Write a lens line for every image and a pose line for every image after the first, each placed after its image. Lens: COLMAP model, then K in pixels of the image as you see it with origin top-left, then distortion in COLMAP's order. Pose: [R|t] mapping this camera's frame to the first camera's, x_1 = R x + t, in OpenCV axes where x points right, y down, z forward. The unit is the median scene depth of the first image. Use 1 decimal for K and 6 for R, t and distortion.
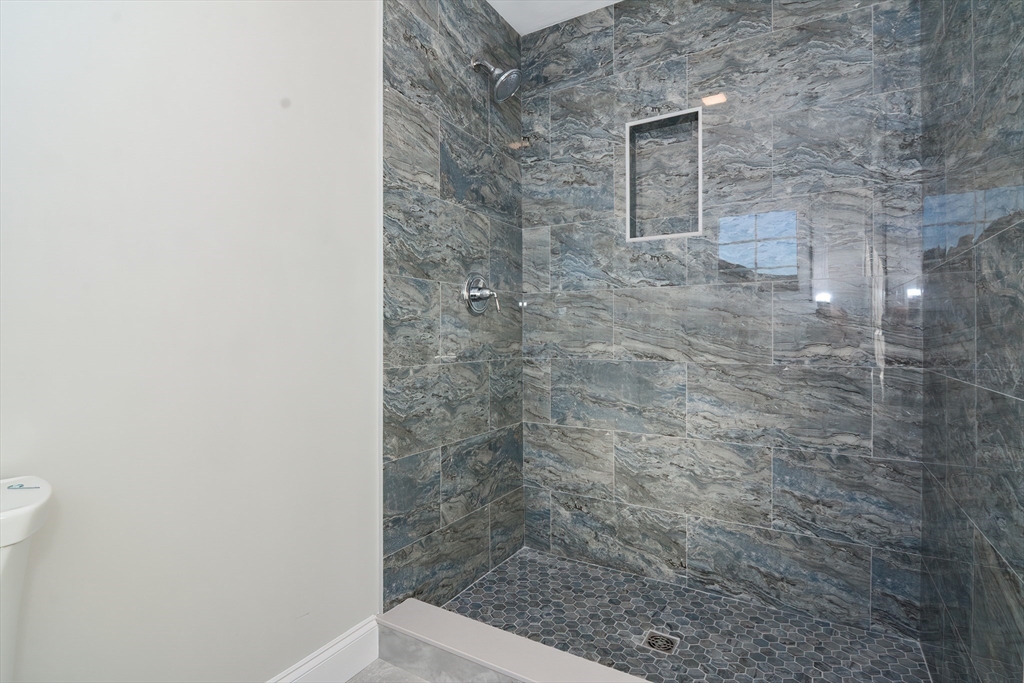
lens RADIAL K [[516.3, 0, 531.6], [0, 516.3, 339.2], [0, 0, 1]] dist [0.002821, -0.014564]
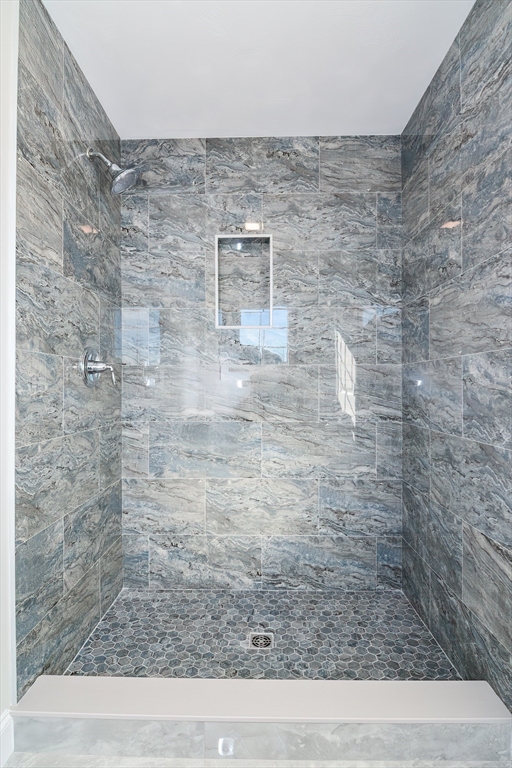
lens RADIAL K [[387.2, 0, 256.0], [0, 387.2, 384.0], [0, 0, 1]] dist [0.002821, -0.014564]
pose [[0.868293, 0.001750, 0.496048, -0.221647], [0.001655, 0.999978, -0.006425, -0.049330], [-0.496048, 0.006400, 0.868271, 0.137716]]
